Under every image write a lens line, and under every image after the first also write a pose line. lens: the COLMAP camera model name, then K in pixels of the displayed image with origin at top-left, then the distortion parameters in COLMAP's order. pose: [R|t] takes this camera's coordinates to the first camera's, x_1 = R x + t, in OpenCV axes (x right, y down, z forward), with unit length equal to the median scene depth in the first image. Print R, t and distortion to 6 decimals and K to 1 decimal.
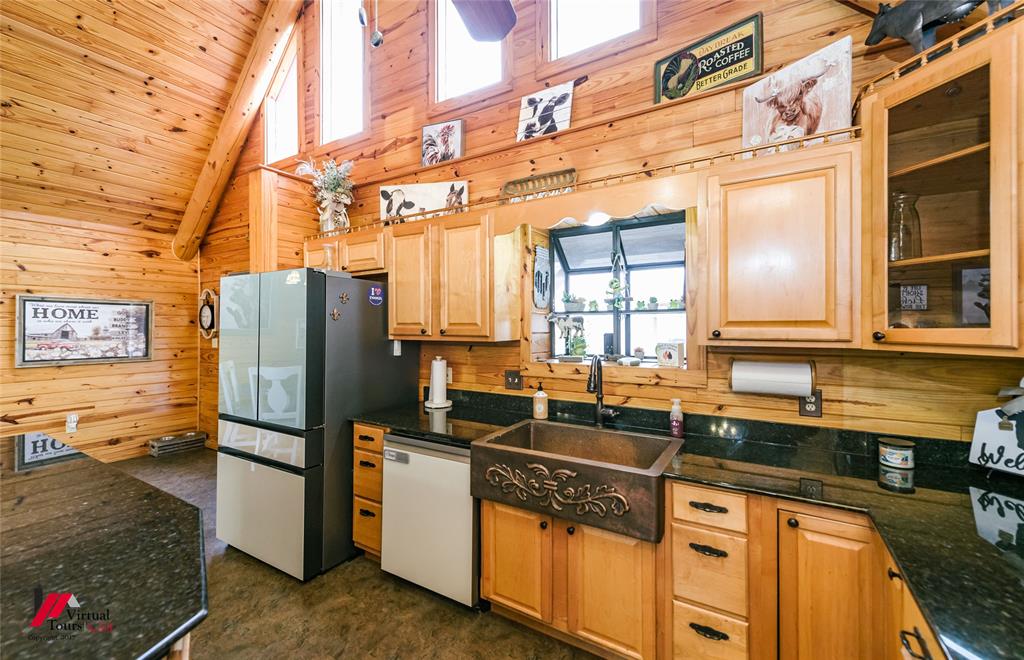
lens RADIAL K [[401.9, 0, 512.1], [0, 401.9, 327.4], [0, 0, 1]] dist [0.009901, 0.000103]
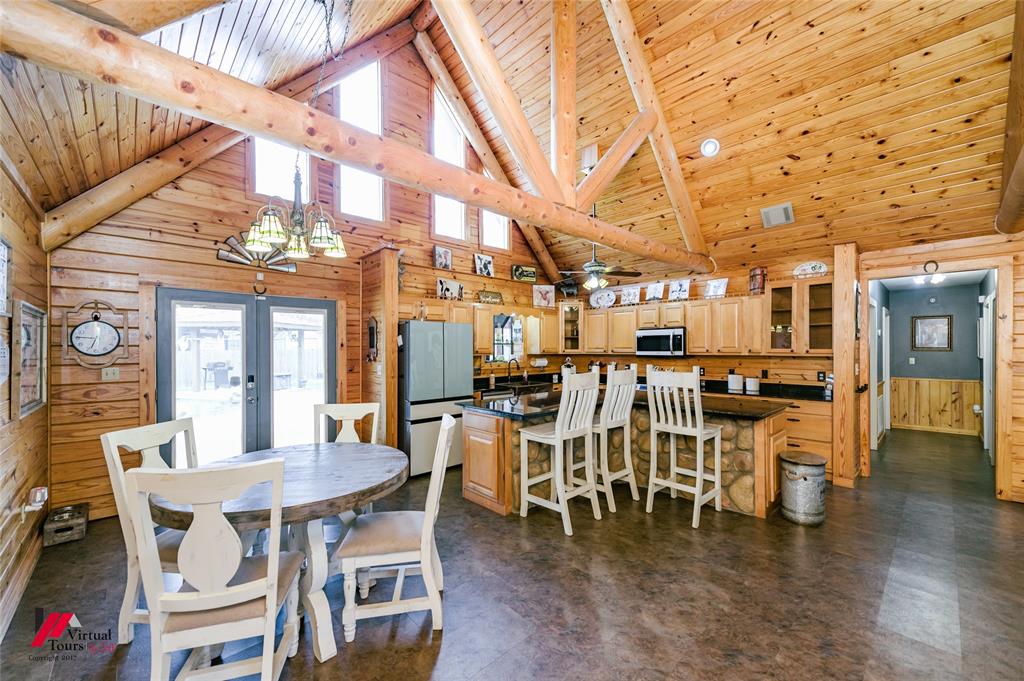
lens RADIAL K [[409.9, 0, 512.5], [0, 409.9, 343.4], [0, 0, 1]] dist [0.004399, 0.000203]
pose [[0.241680, 0.003918, 0.970348, -2.375854], [0.003298, 0.999983, -0.004859, -0.030165], [-0.970350, 0.004374, 0.241663, 0.215761]]
